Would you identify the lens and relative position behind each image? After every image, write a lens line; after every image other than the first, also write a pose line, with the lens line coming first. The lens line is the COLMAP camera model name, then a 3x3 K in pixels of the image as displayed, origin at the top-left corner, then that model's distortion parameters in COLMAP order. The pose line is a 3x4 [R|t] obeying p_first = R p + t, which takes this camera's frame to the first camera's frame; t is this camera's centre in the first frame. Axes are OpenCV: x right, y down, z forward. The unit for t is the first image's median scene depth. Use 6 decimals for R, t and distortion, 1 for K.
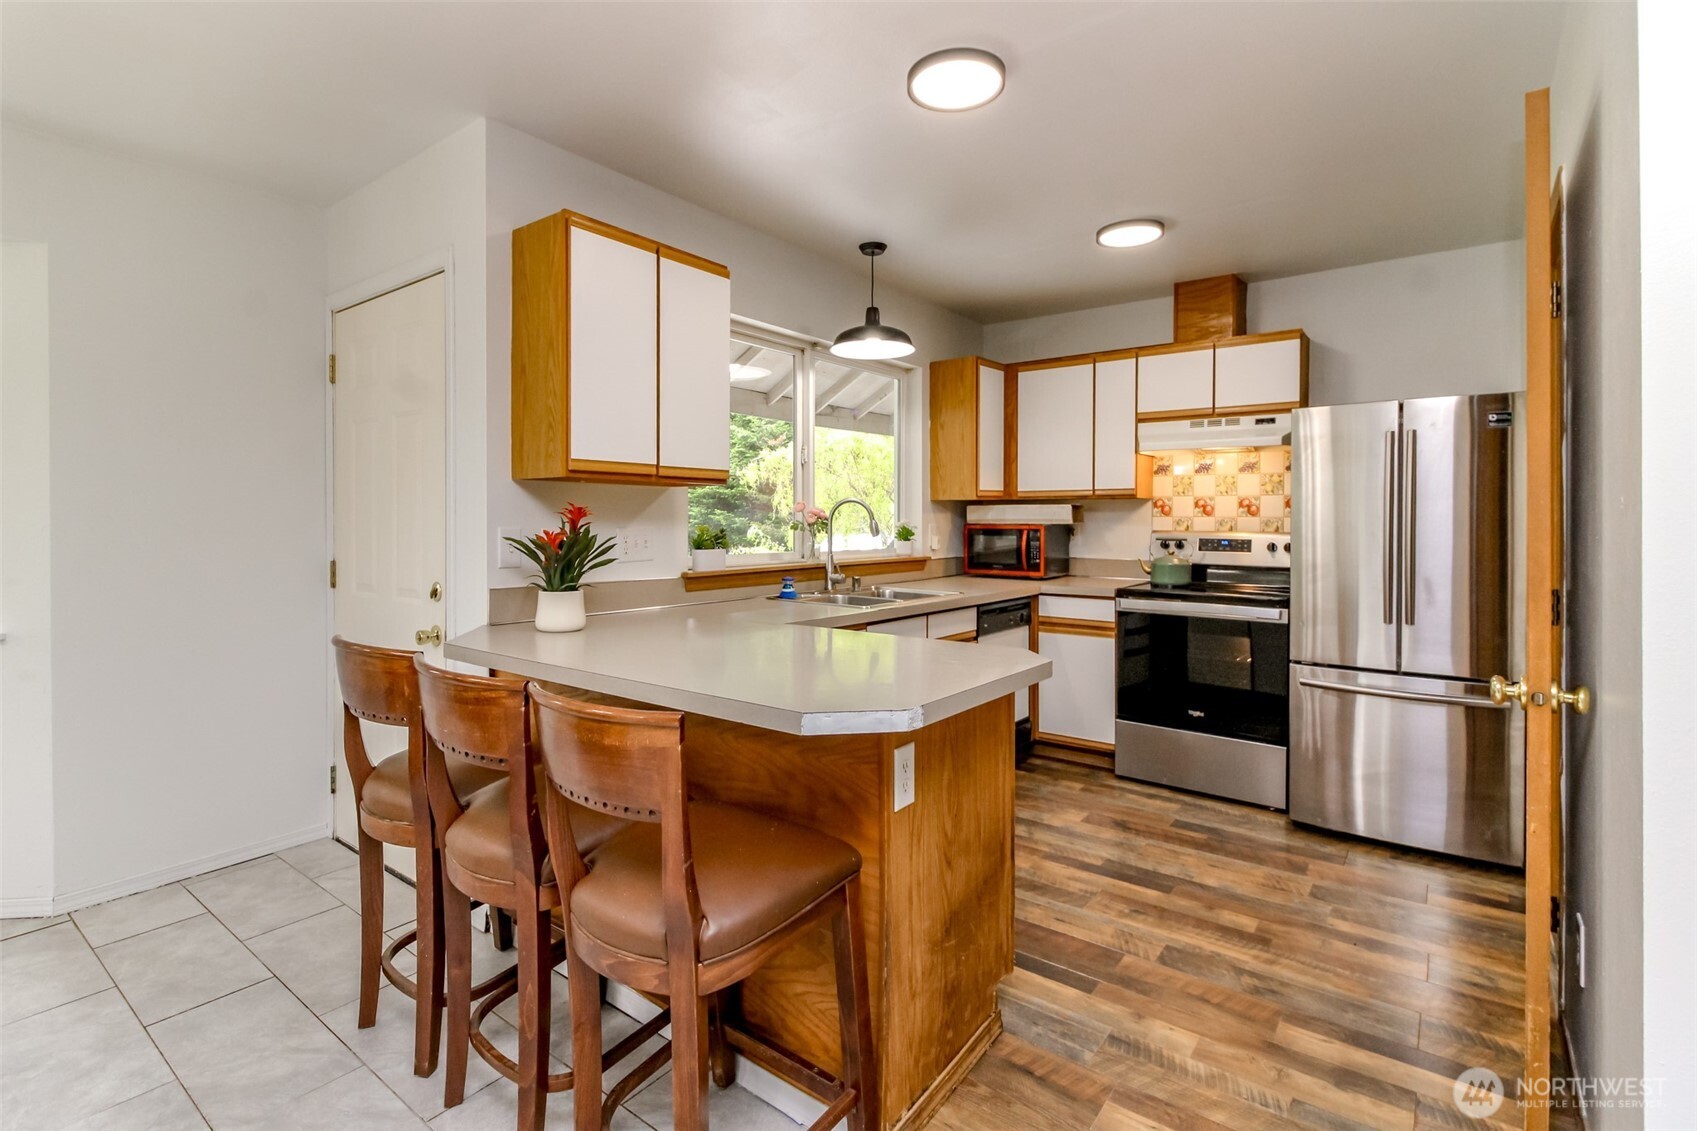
lens RADIAL K [[790.5, 0, 837.3], [0, 790.5, 529.8], [0, 0, 1]] dist [0.000589, -0.000289]
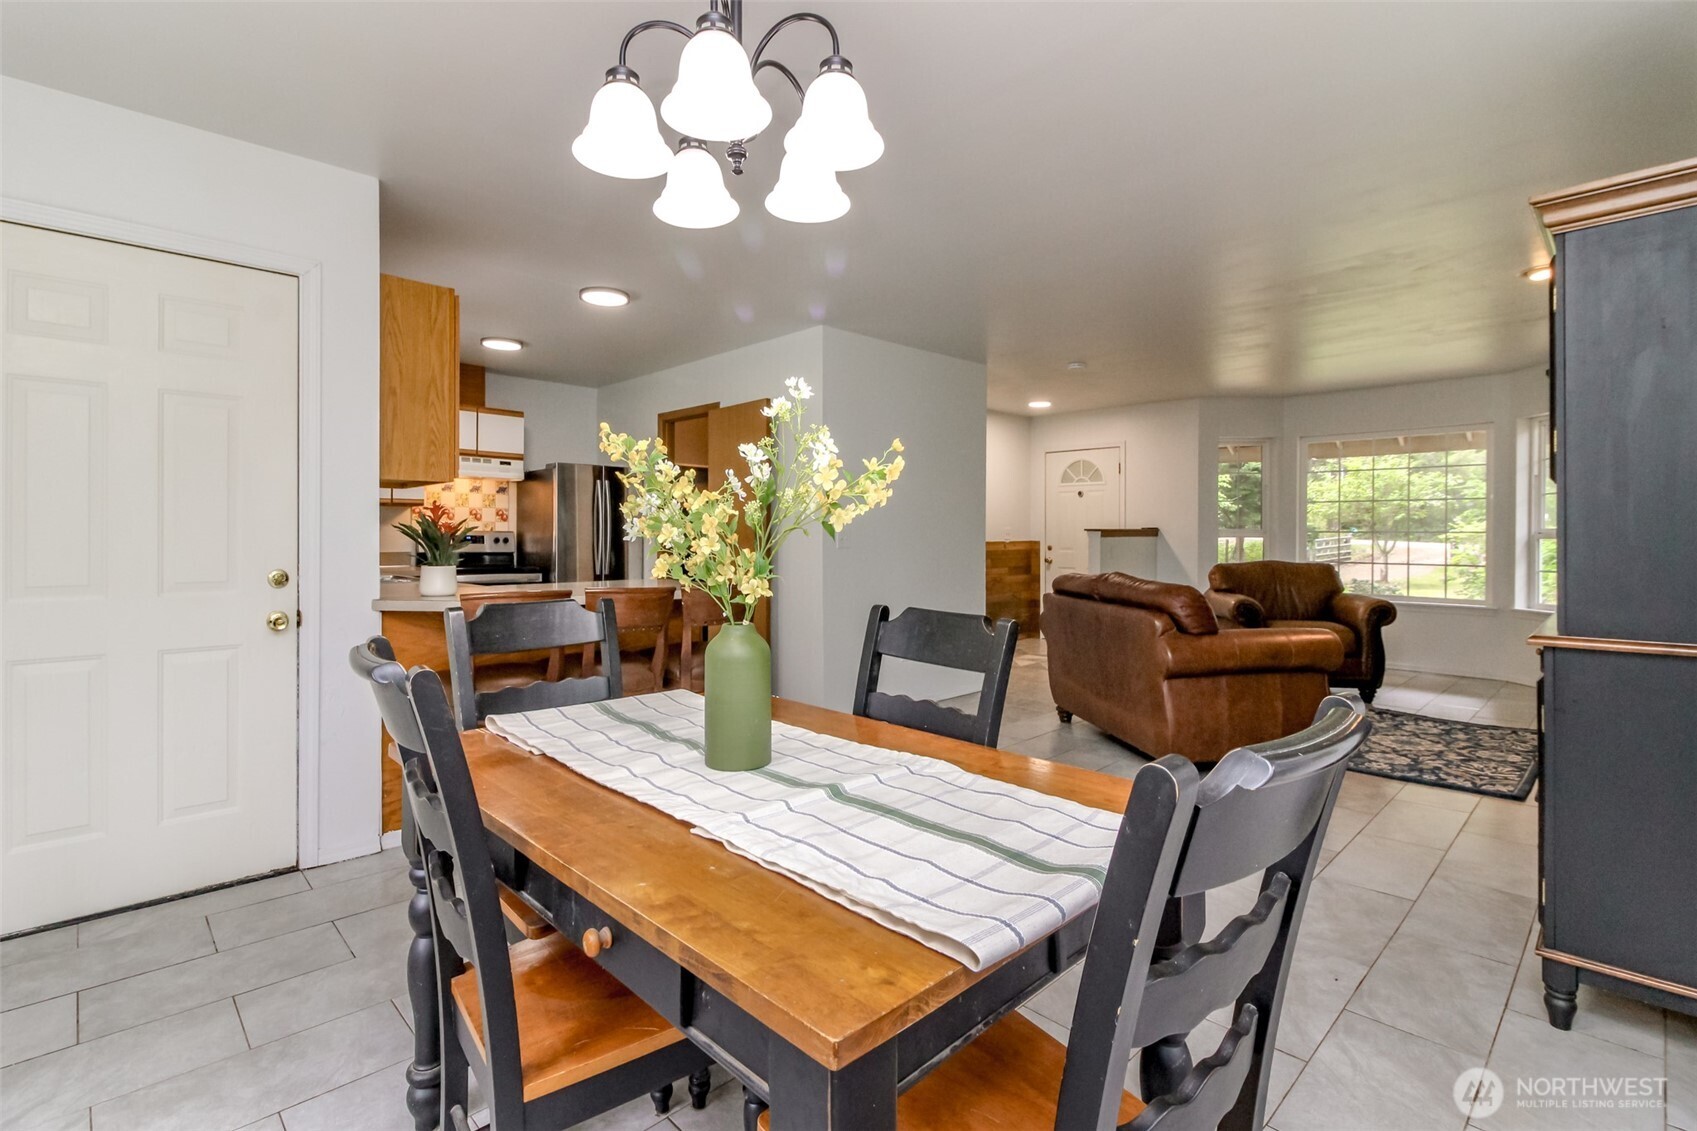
lens RADIAL K [[790.5, 0, 837.3], [0, 790.5, 529.8], [0, 0, 1]] dist [0.000589, -0.000289]
pose [[0.141207, 0.006280, 0.989960, -1.038941], [0.010171, 0.999918, -0.007794, 0.021867], [-0.989928, 0.011169, 0.141132, 0.088603]]
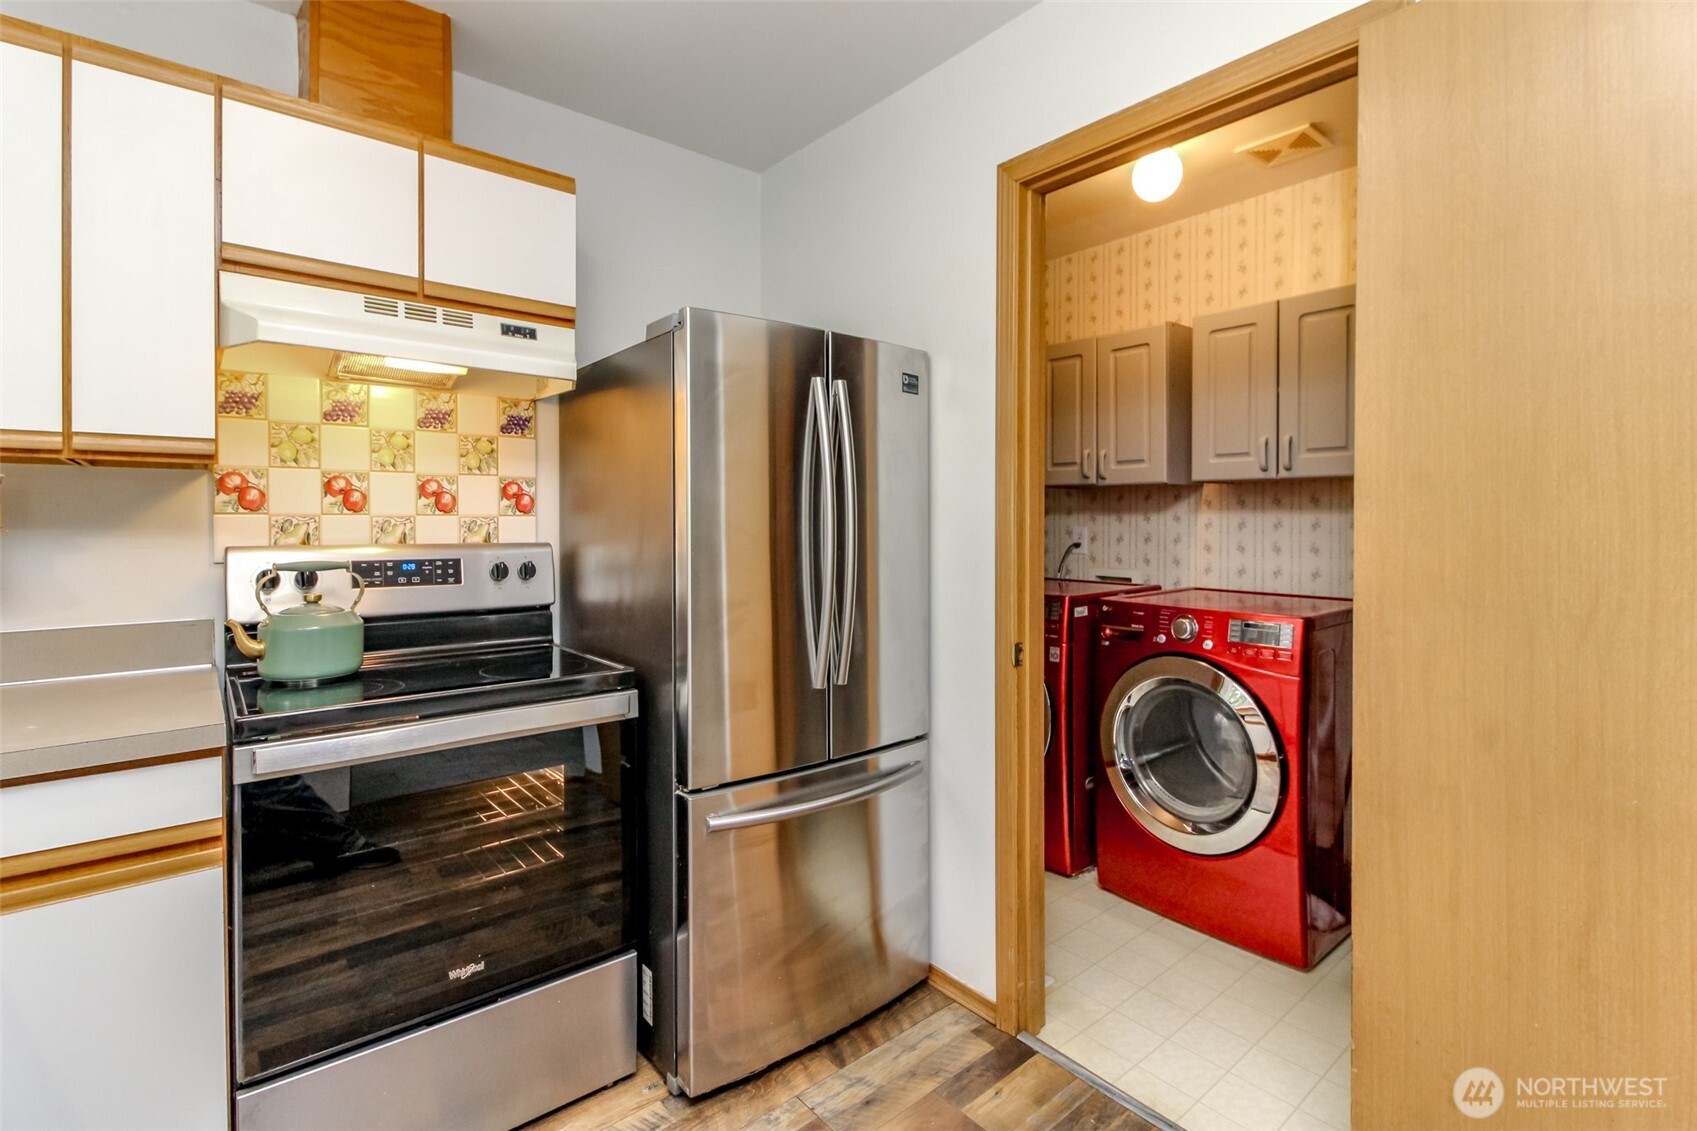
lens RADIAL K [[790.5, 0, 837.3], [0, 790.5, 529.8], [0, 0, 1]] dist [0.000589, -0.000289]
pose [[0.227756, -0.013726, 0.973622, 0.083778], [0.009695, 0.999883, 0.011828, -0.011693], [-0.973670, 0.006745, 0.227862, 0.710551]]
